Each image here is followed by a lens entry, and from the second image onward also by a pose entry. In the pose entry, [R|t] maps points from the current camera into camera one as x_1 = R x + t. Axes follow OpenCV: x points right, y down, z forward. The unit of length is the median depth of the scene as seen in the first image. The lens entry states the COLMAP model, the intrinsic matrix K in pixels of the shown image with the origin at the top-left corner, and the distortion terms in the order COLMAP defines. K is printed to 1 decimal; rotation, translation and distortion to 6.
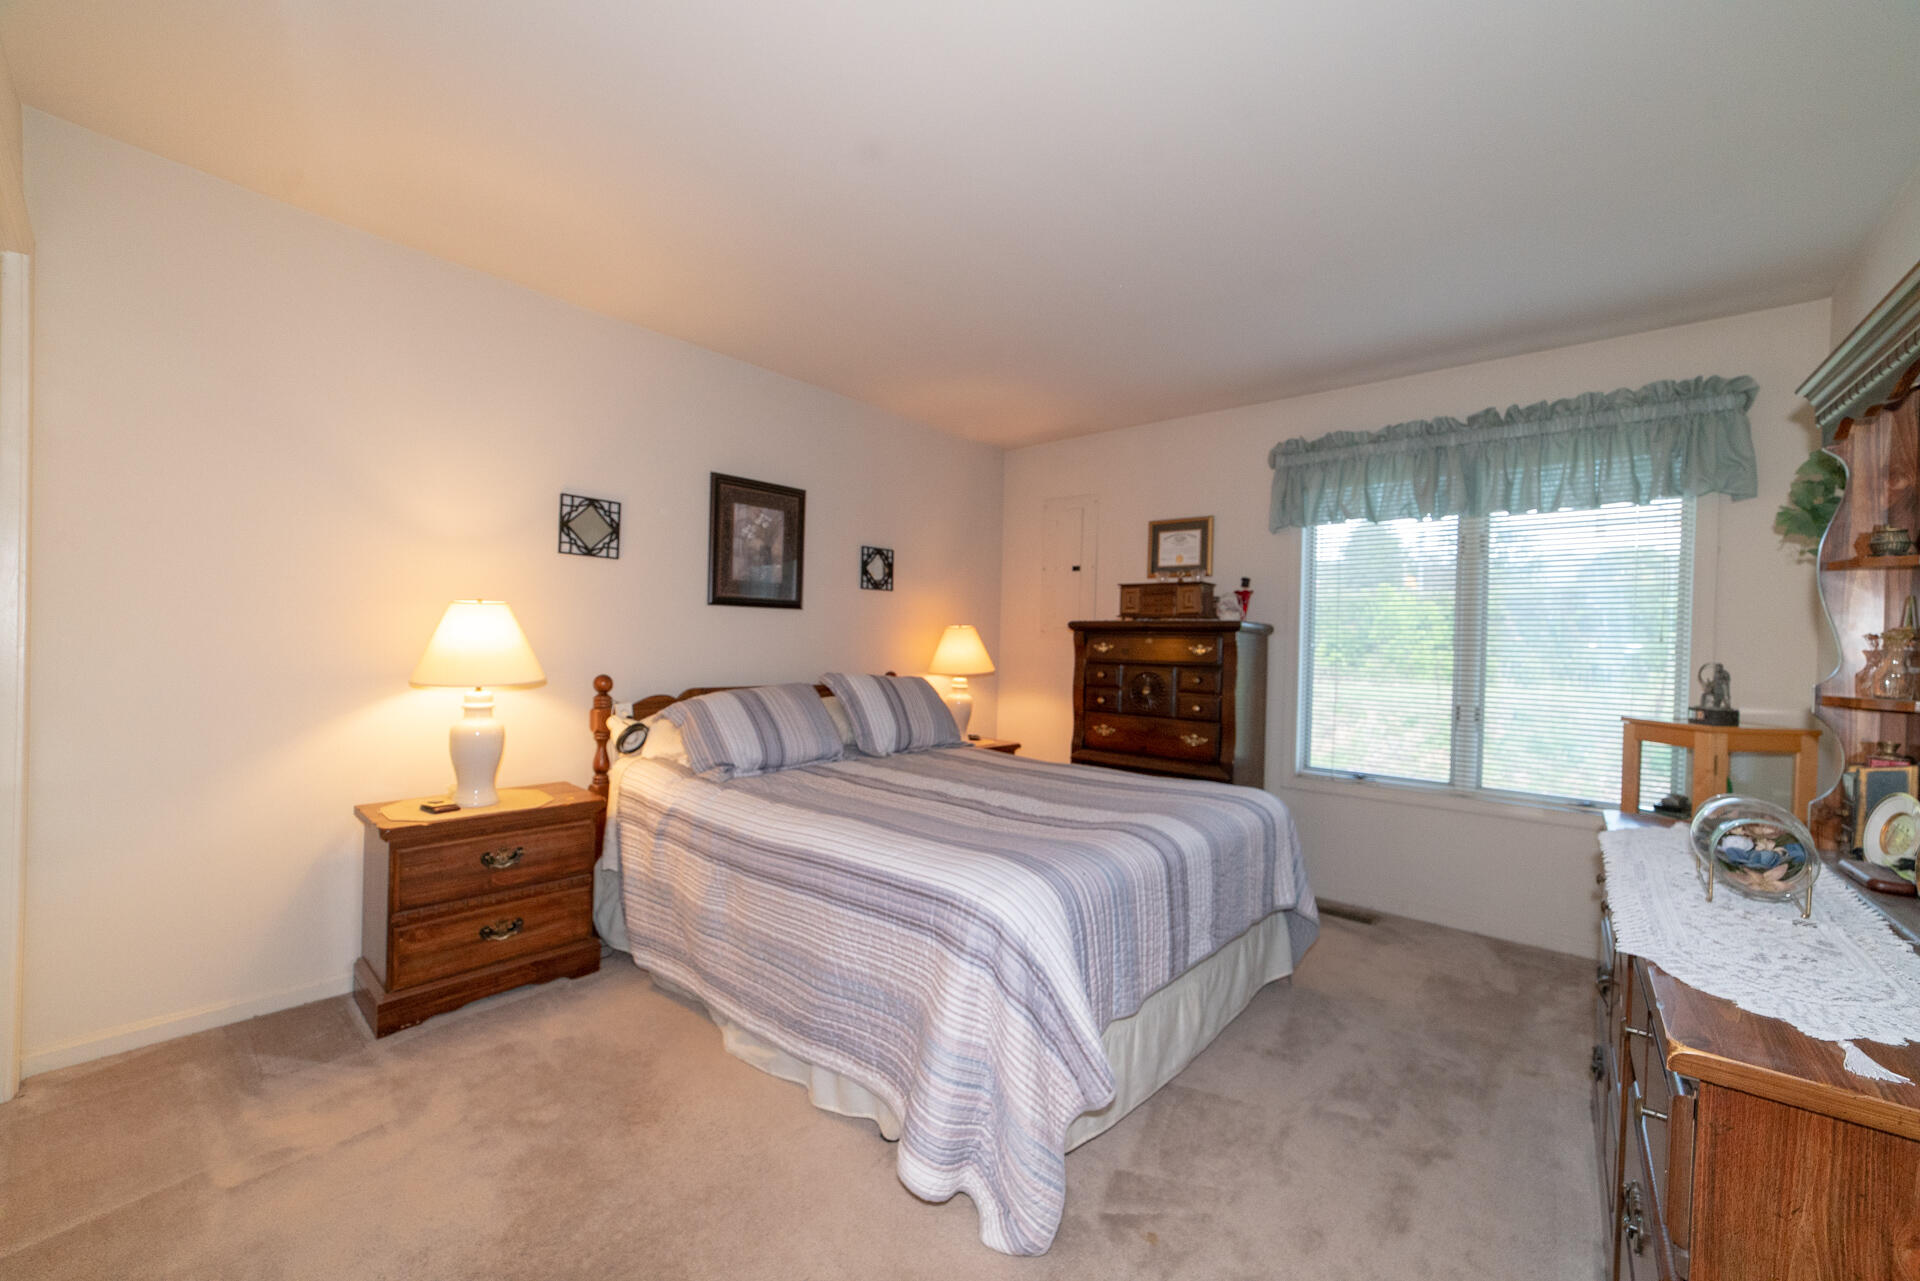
lens RADIAL K [[742.4, 0, 960.9], [0, 742.4, 654.0], [0, 0, 1]] dist [-0.020162, 0.009572]
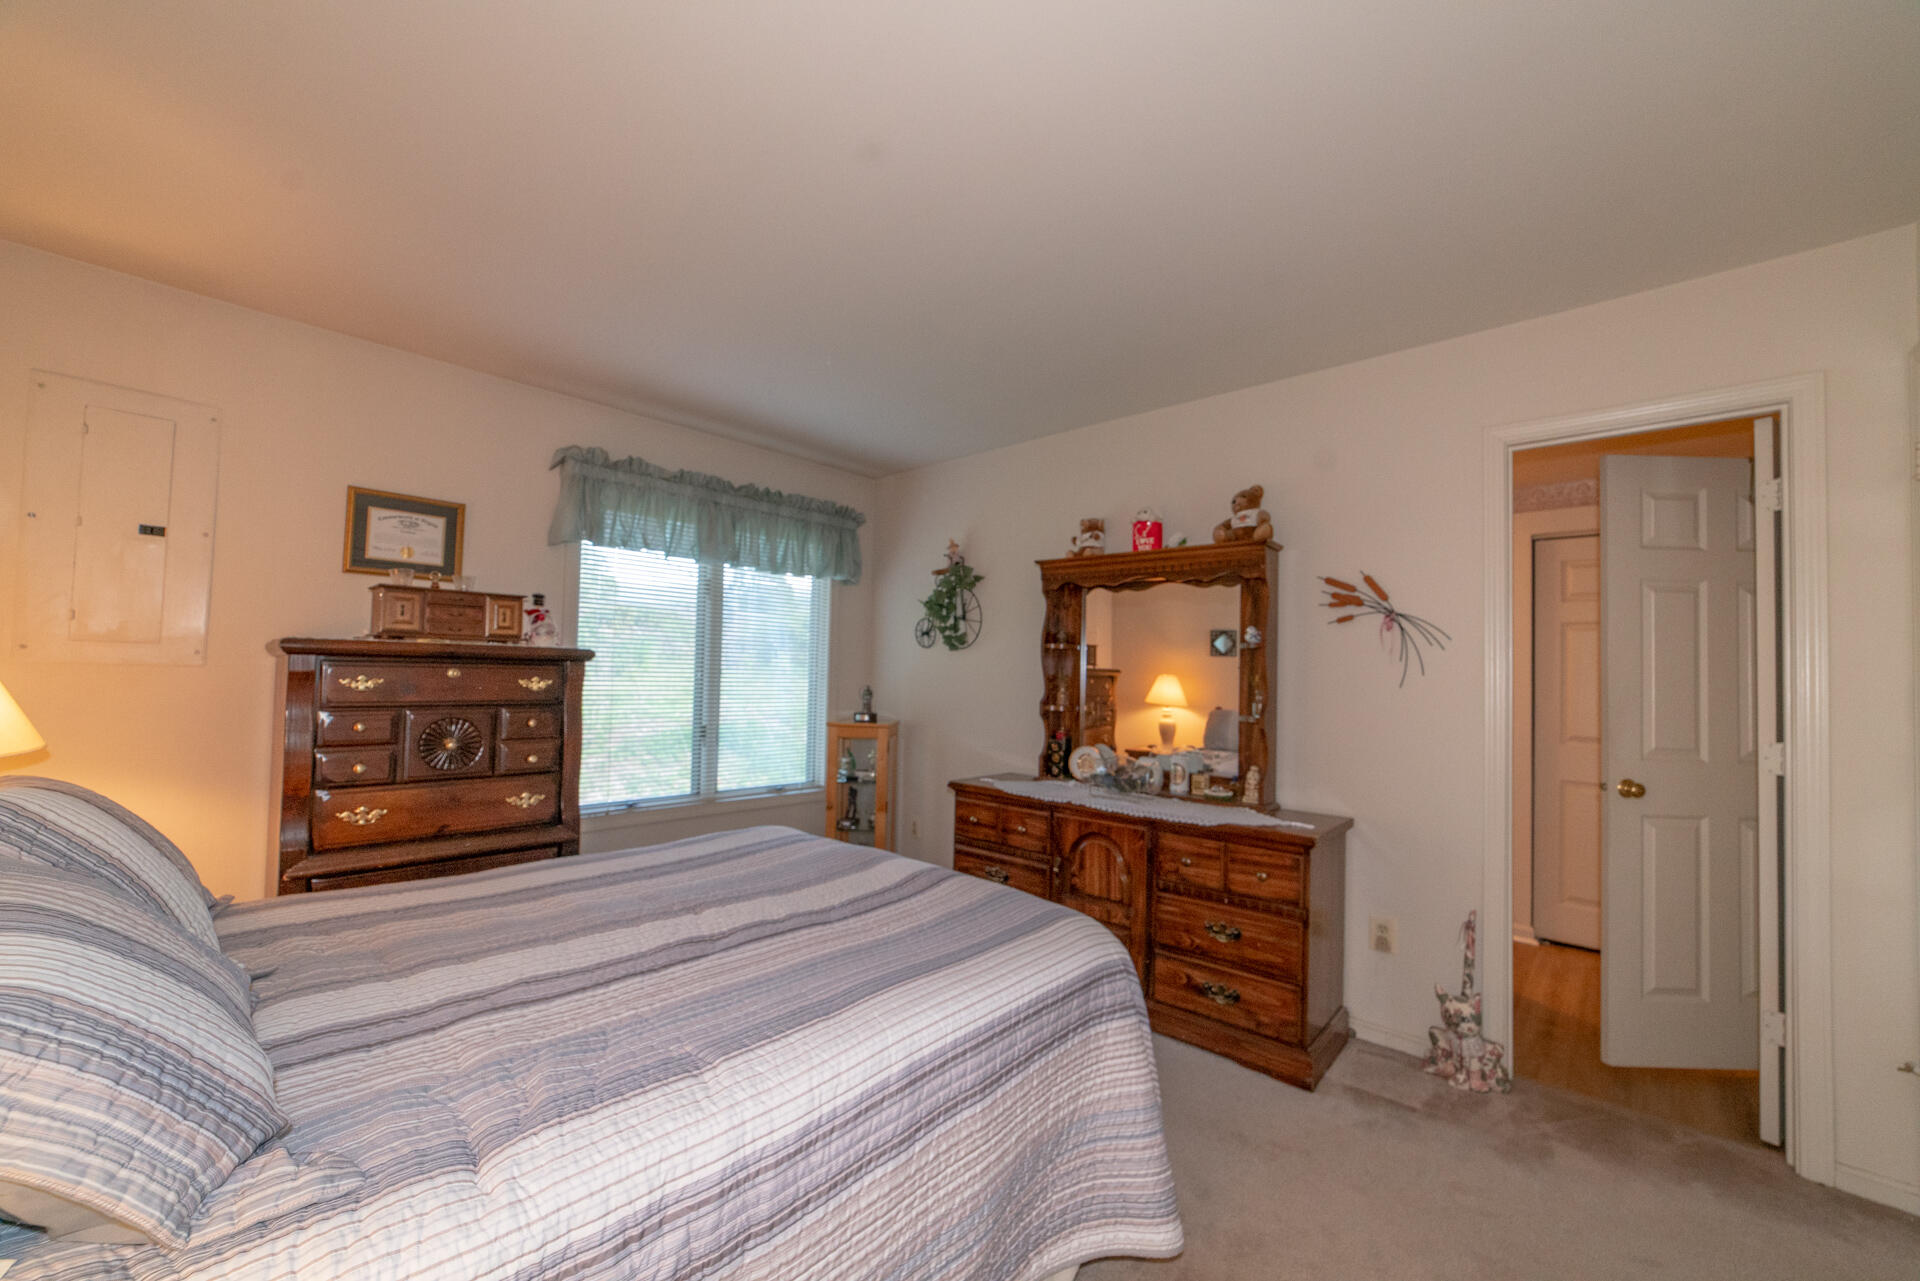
lens RADIAL K [[742.4, 0, 960.9], [0, 742.4, 654.0], [0, 0, 1]] dist [-0.020162, 0.009572]
pose [[0.025808, 0.007165, 0.999641, -0.430426], [-0.003569, 0.999969, -0.007075, -0.031864], [-0.999661, -0.003386, 0.025833, 0.506638]]
